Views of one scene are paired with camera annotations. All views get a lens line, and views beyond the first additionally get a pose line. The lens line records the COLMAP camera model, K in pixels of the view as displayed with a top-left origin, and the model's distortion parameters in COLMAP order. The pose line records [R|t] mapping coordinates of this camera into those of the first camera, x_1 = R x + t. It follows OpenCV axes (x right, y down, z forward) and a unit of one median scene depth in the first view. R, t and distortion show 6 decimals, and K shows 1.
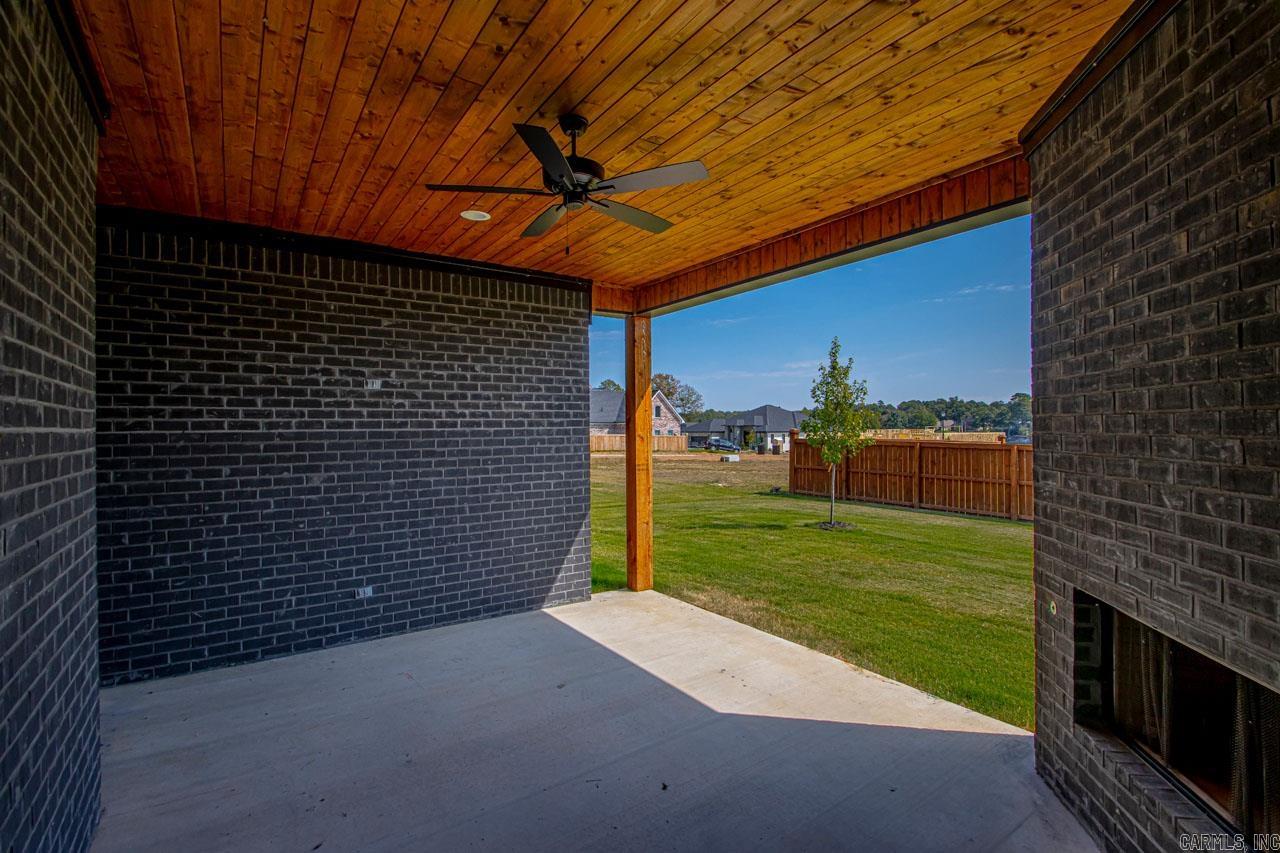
lens RADIAL K [[607.5, 0, 649.3], [0, 607.5, 427.5], [0, 0, 1]] dist [0.011640, -0.013726]
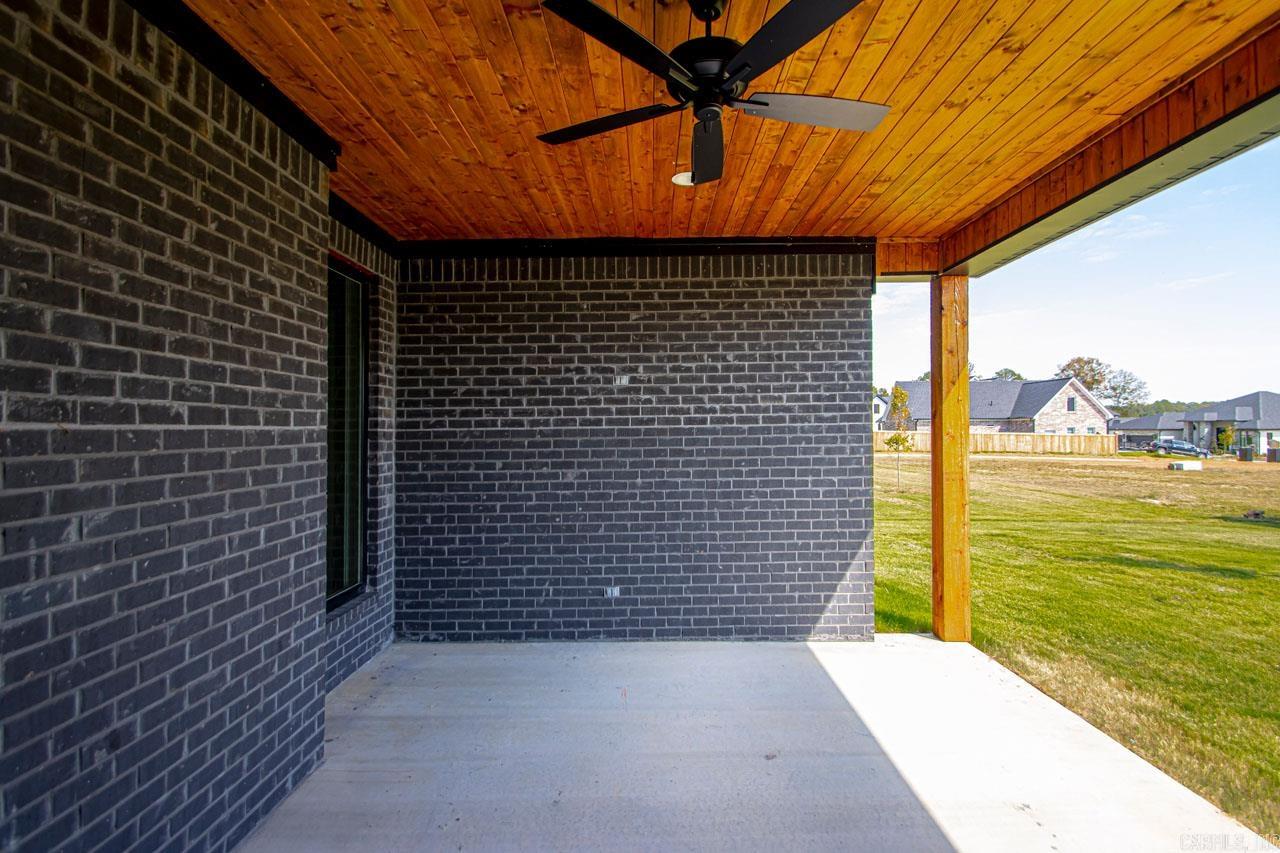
lens RADIAL K [[607.5, 0, 638.3], [0, 607.5, 425.7], [0, 0, 1]] dist [0.011640, -0.013726]
pose [[0.819640, -0.004765, -0.572859, 0.119056], [0.005036, 0.999987, -0.001113, 0.002744], [0.572857, -0.001973, 0.819653, 0.196524]]
